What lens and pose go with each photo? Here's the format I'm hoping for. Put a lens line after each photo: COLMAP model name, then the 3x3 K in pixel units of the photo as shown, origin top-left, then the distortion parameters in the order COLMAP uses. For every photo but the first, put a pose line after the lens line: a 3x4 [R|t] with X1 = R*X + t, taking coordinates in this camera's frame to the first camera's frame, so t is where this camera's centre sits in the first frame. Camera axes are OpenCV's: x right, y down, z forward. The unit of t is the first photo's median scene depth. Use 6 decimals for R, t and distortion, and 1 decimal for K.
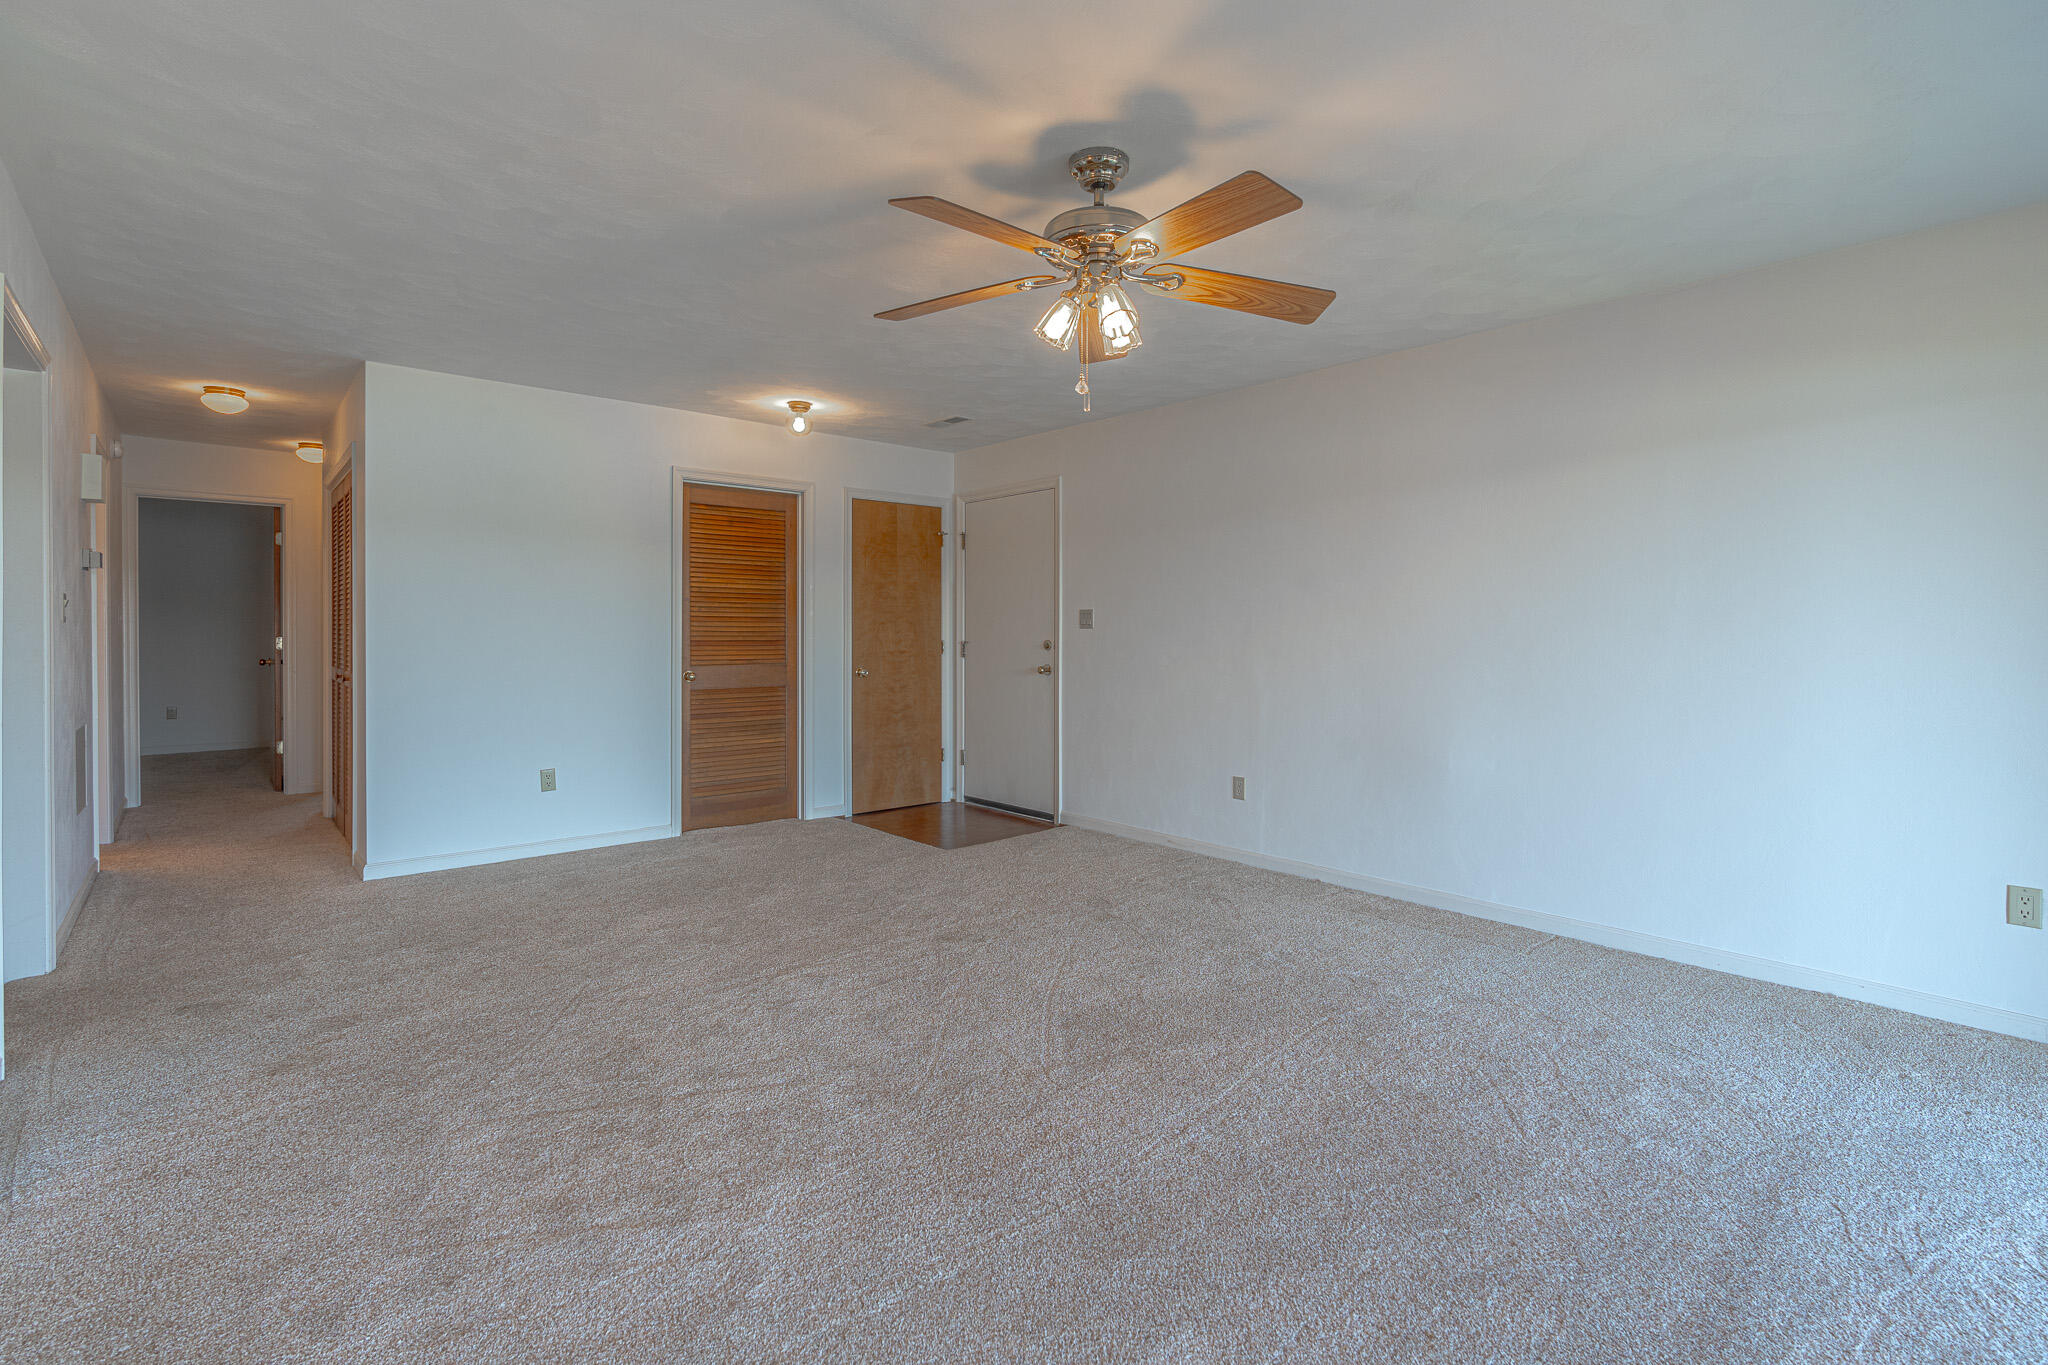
lens RADIAL K [[949.3, 0, 1041.3], [0, 949.3, 642.6], [0, 0, 1]] dist [-0.011077, 0.002065]
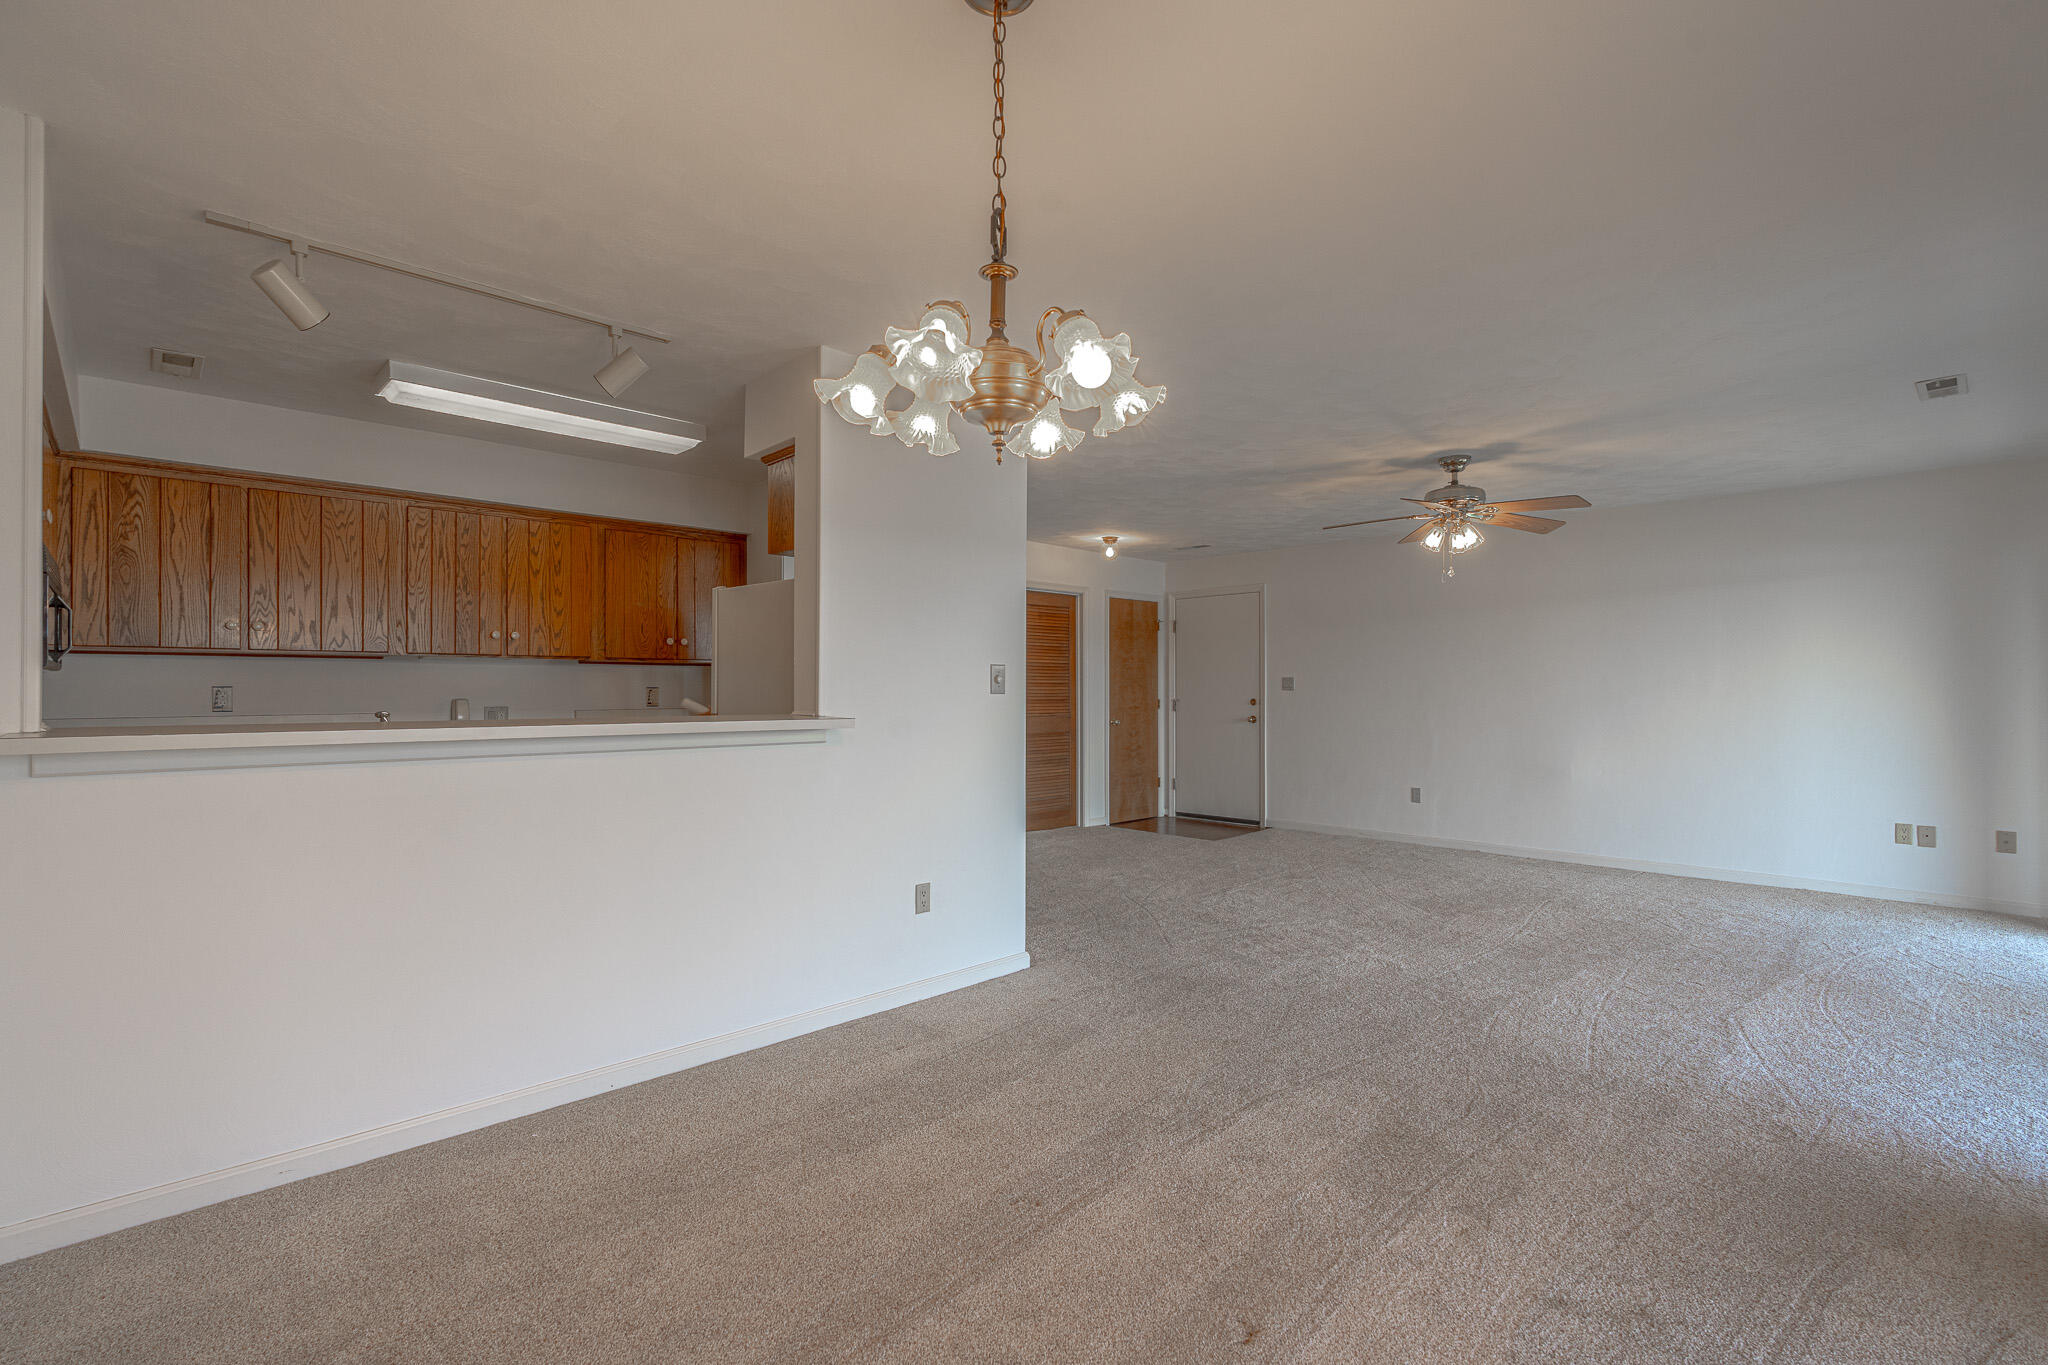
lens RADIAL K [[949.3, 0, 1026.3], [0, 949.3, 688.6], [0, 0, 1]] dist [-0.011077, 0.002065]
pose [[0.999027, -0.003271, 0.043983, -0.393829], [0.003806, 0.999920, -0.012077, -0.001246], [-0.043939, 0.012233, 0.998959, -0.402048]]
